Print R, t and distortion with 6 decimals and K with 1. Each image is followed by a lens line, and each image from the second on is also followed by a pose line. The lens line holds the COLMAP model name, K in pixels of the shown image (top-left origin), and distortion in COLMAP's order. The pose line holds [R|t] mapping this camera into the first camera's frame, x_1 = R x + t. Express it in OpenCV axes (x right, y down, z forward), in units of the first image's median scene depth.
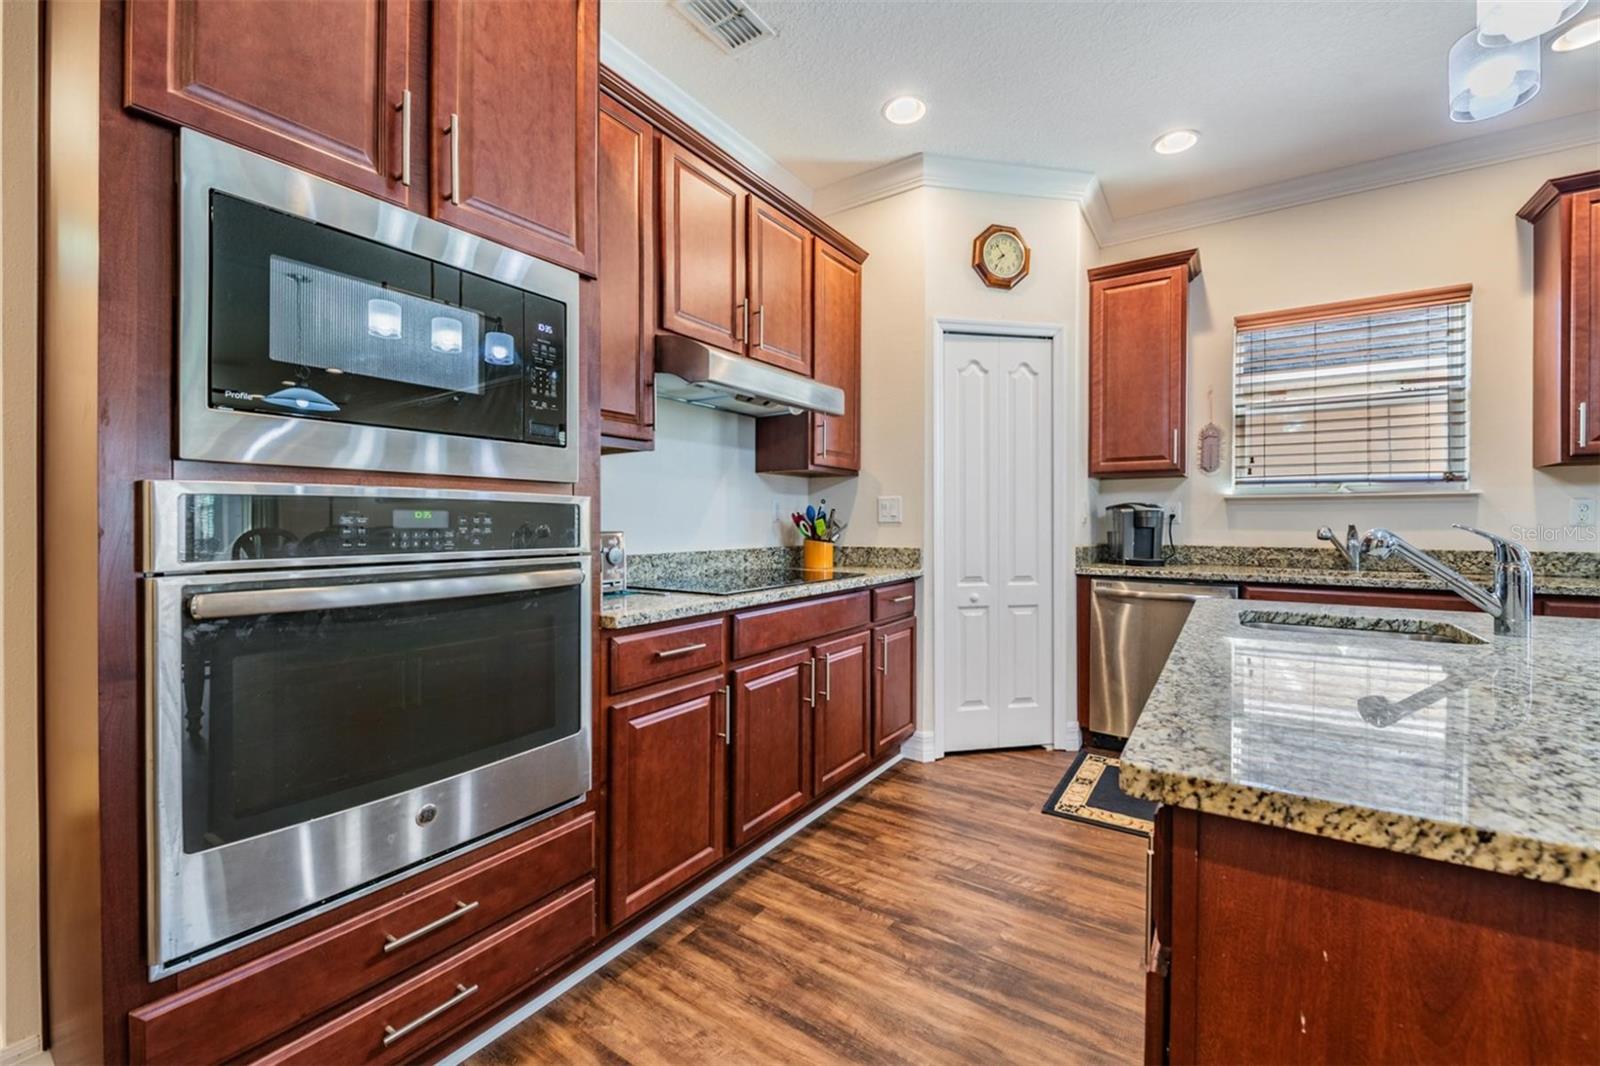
lens RADIAL K [[634.1, 0, 794.1], [0, 634.1, 527.2], [0, 0, 1]] dist [-0.012153, -0.002147]
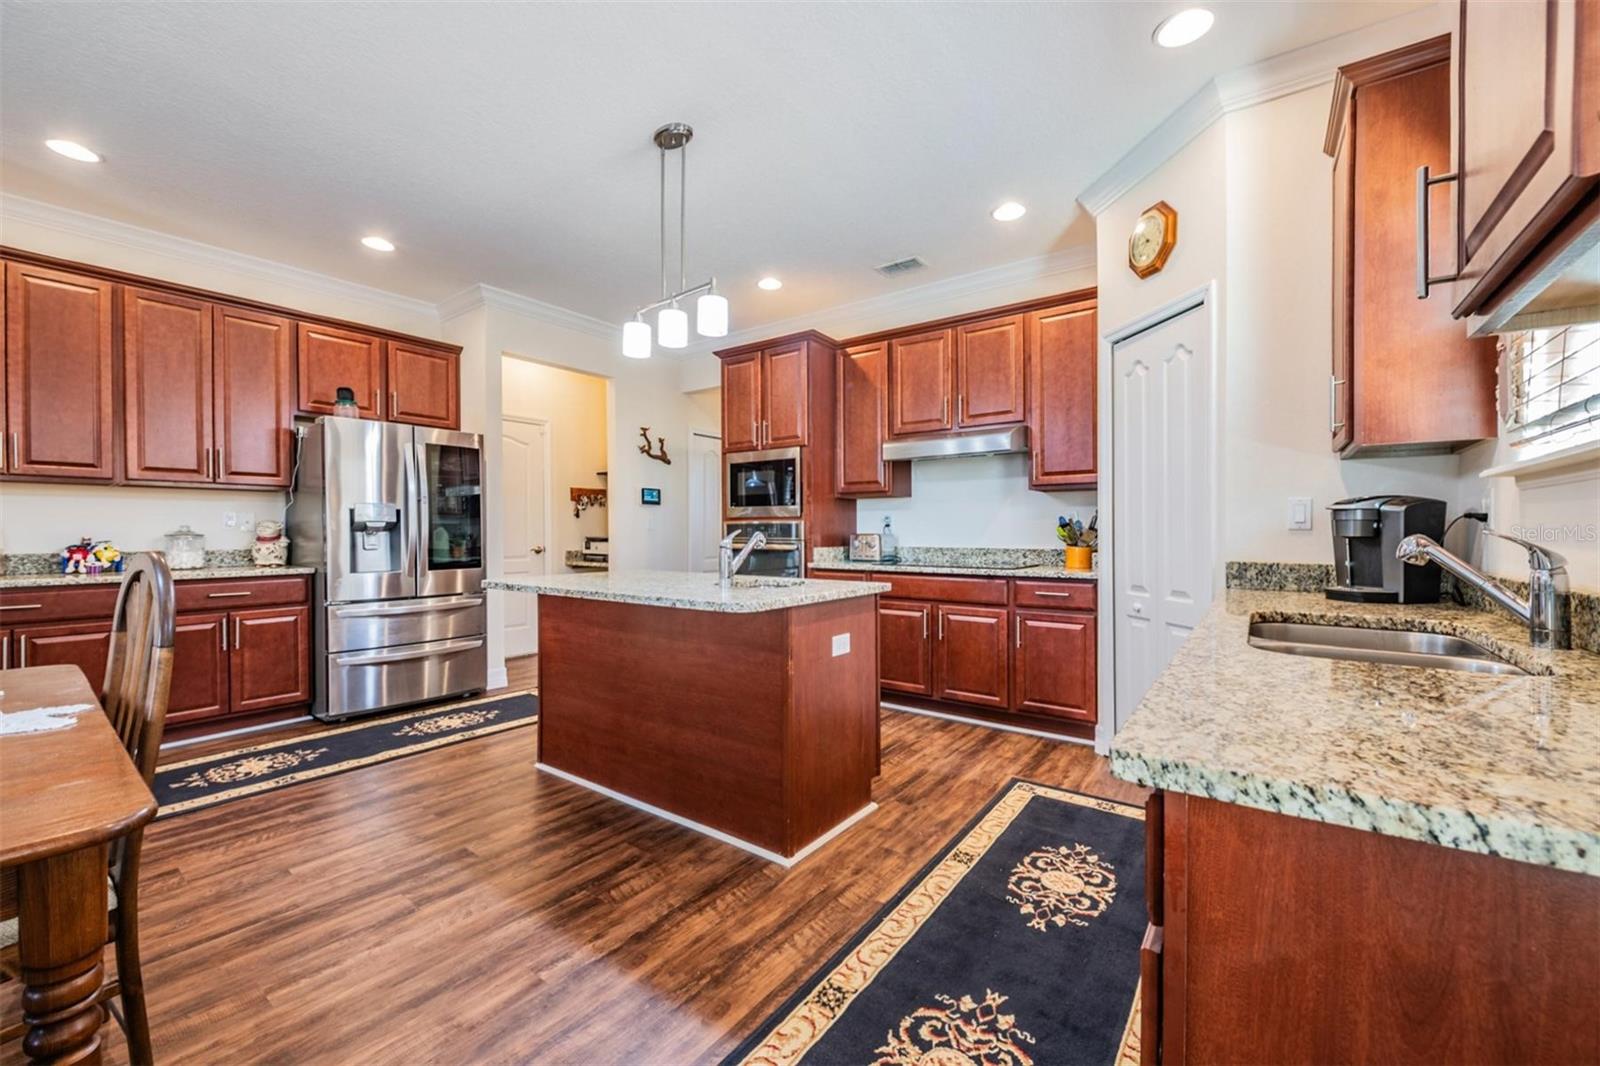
lens RADIAL K [[634.1, 0, 806.3], [0, 634.1, 540.0], [0, 0, 1]] dist [-0.012153, -0.002147]
pose [[-0.018668, 0.013928, -0.999729, 1.410602], [-0.006729, 0.999879, 0.014056, -0.001357], [0.999803, 0.006990, -0.018572, 0.577273]]
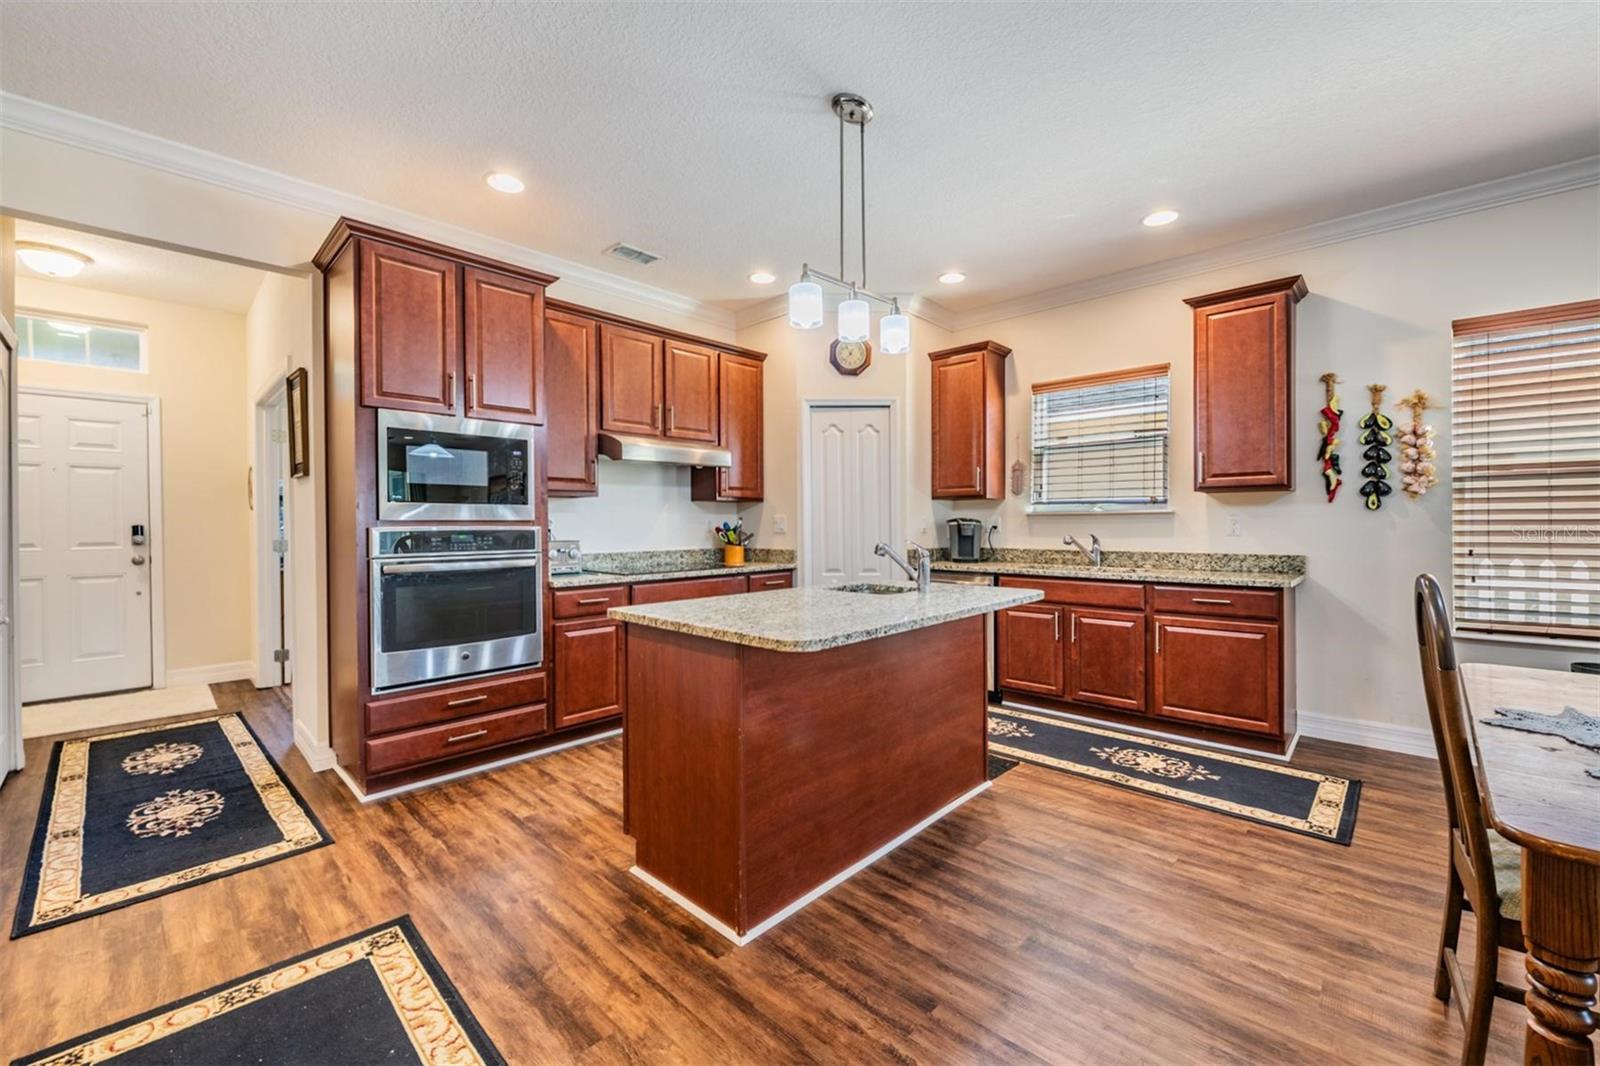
lens RADIAL K [[634.1, 0, 798.6], [0, 634.1, 530.7], [0, 0, 1]] dist [-0.012153, -0.002147]
pose [[0.988809, -0.002452, -0.149169, 0.477811], [0.003295, 0.999980, 0.005403, -0.022890], [0.149153, -0.005834, 0.988797, -0.555701]]
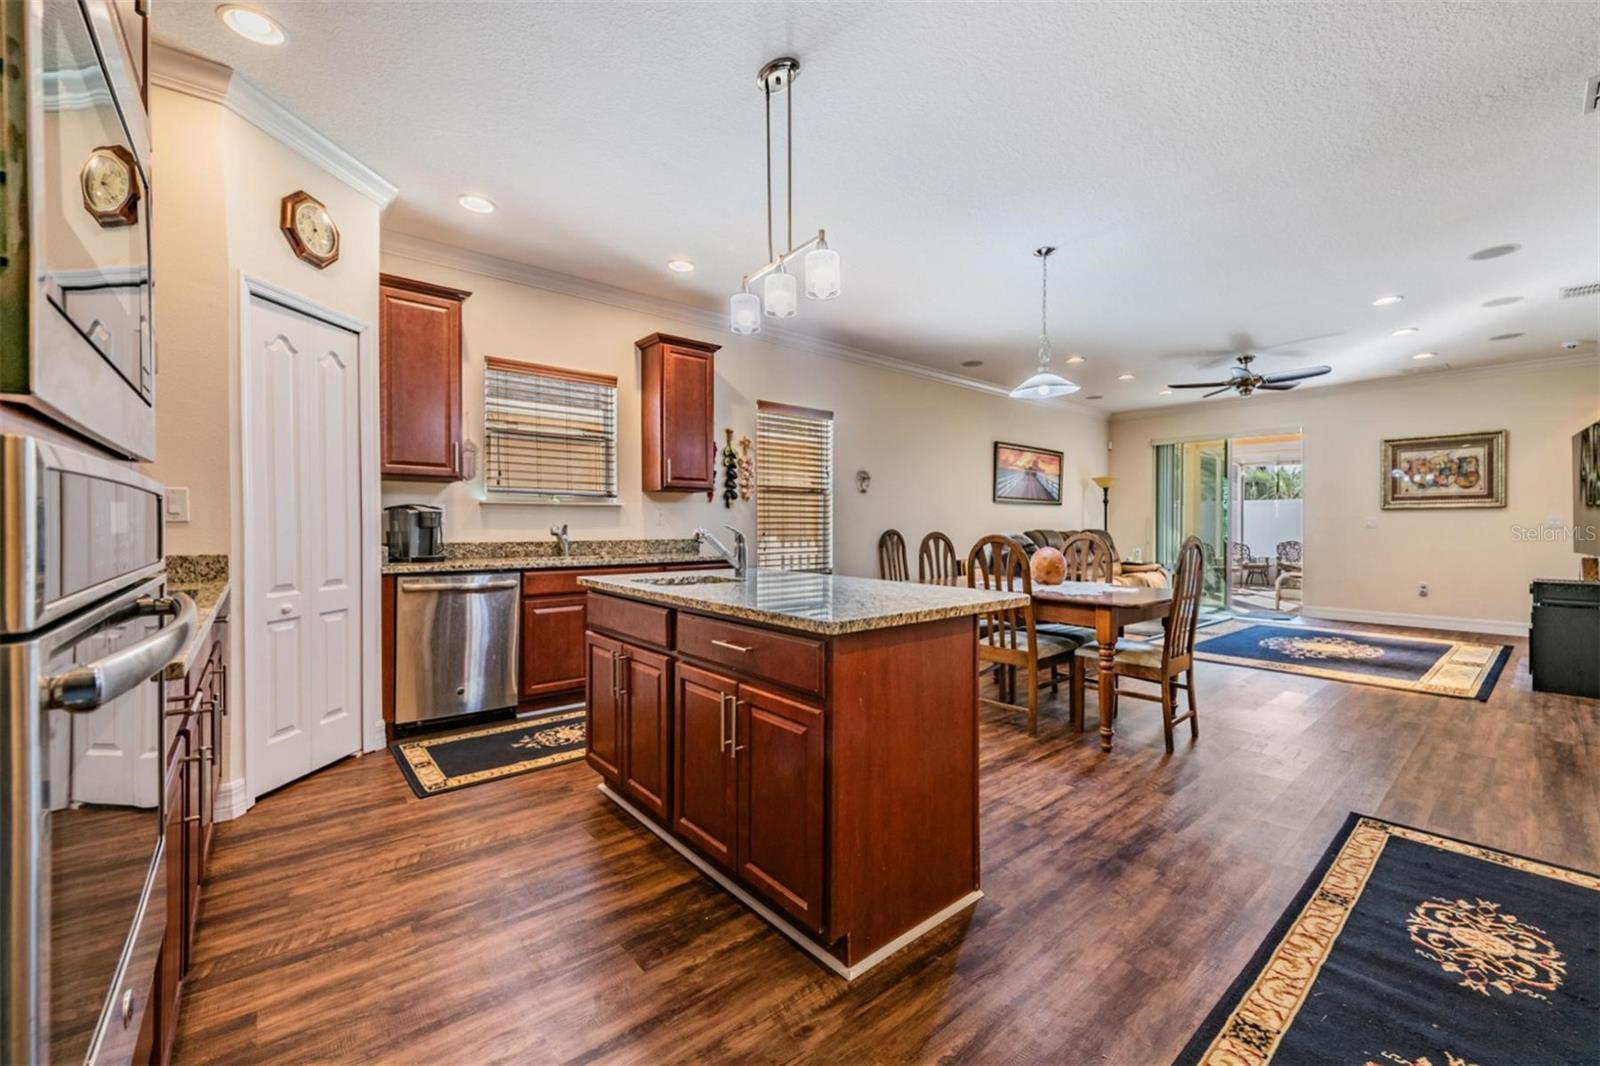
lens RADIAL K [[634.1, 0, 811.5], [0, 634.1, 529.2], [0, 0, 1]] dist [-0.012153, -0.002147]
pose [[0.254270, -0.008211, 0.967099, -0.409379], [0.004565, 0.999963, 0.007290, -0.002209], [-0.967123, 0.002561, 0.254298, 0.088093]]
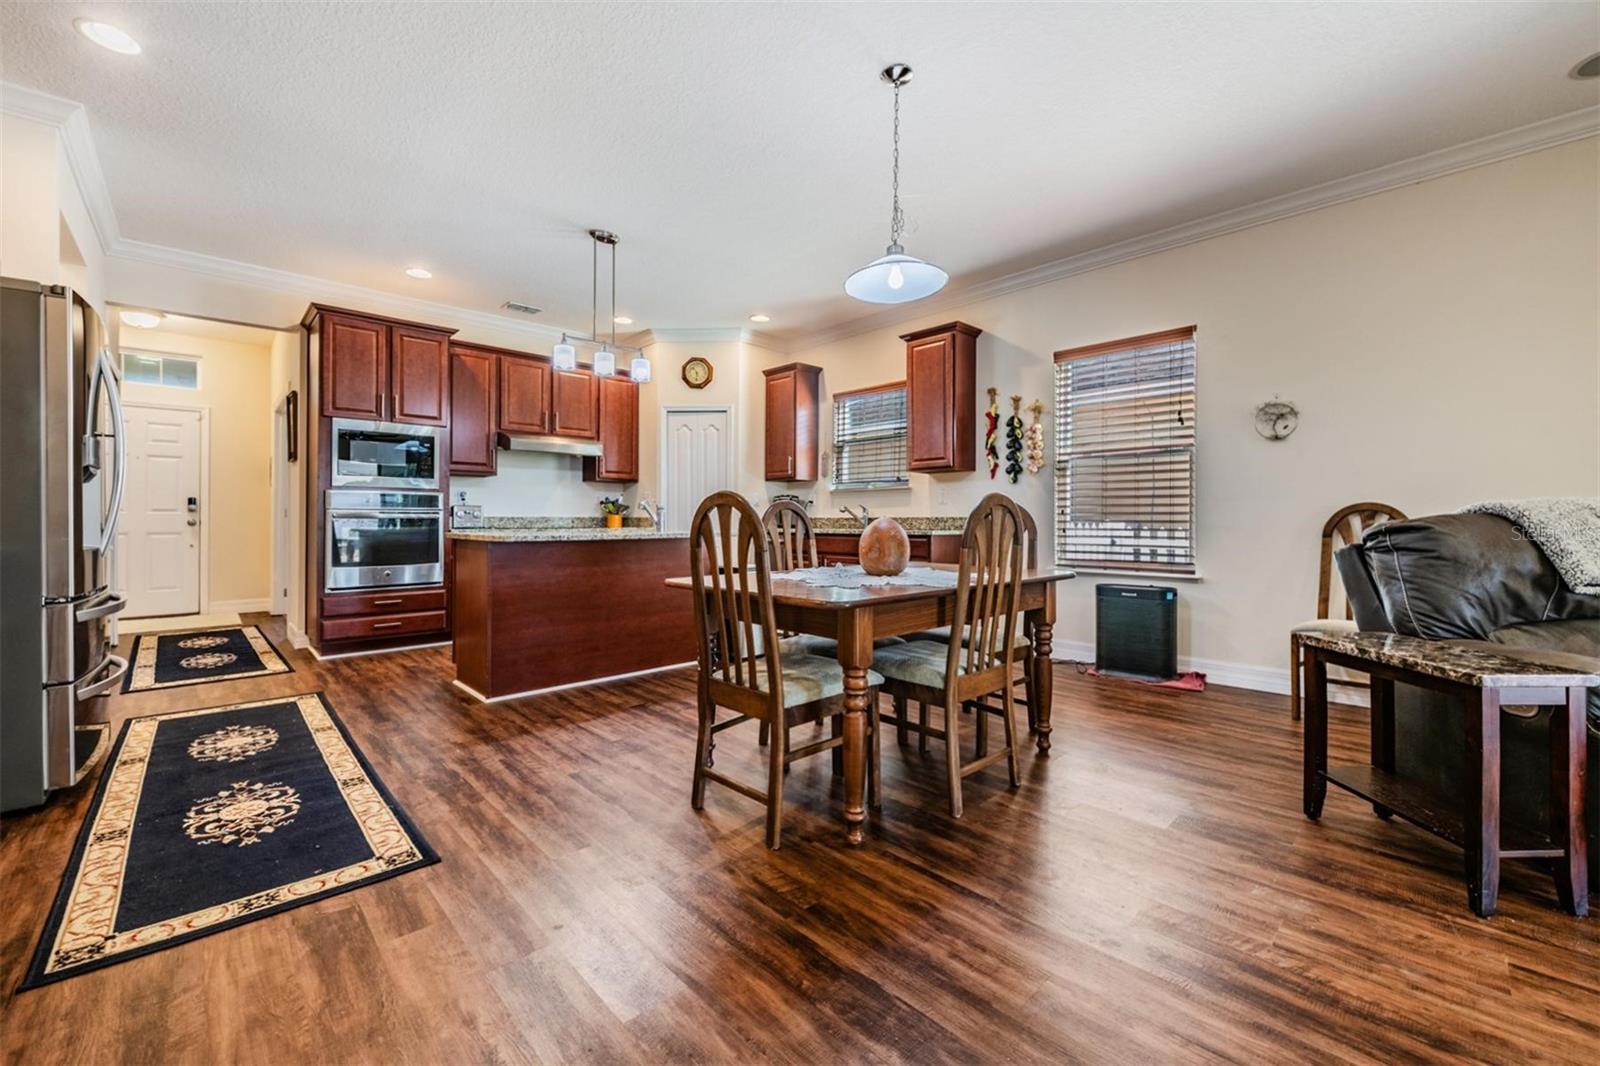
lens RADIAL K [[634.1, 0, 798.7], [0, 634.1, 517.4], [0, 0, 1]] dist [-0.012153, -0.002147]
pose [[0.980596, -0.000520, -0.196041, 1.166032], [-0.001740, 0.999934, -0.011359, 0.061038], [0.196034, 0.011480, 0.980530, -1.020268]]
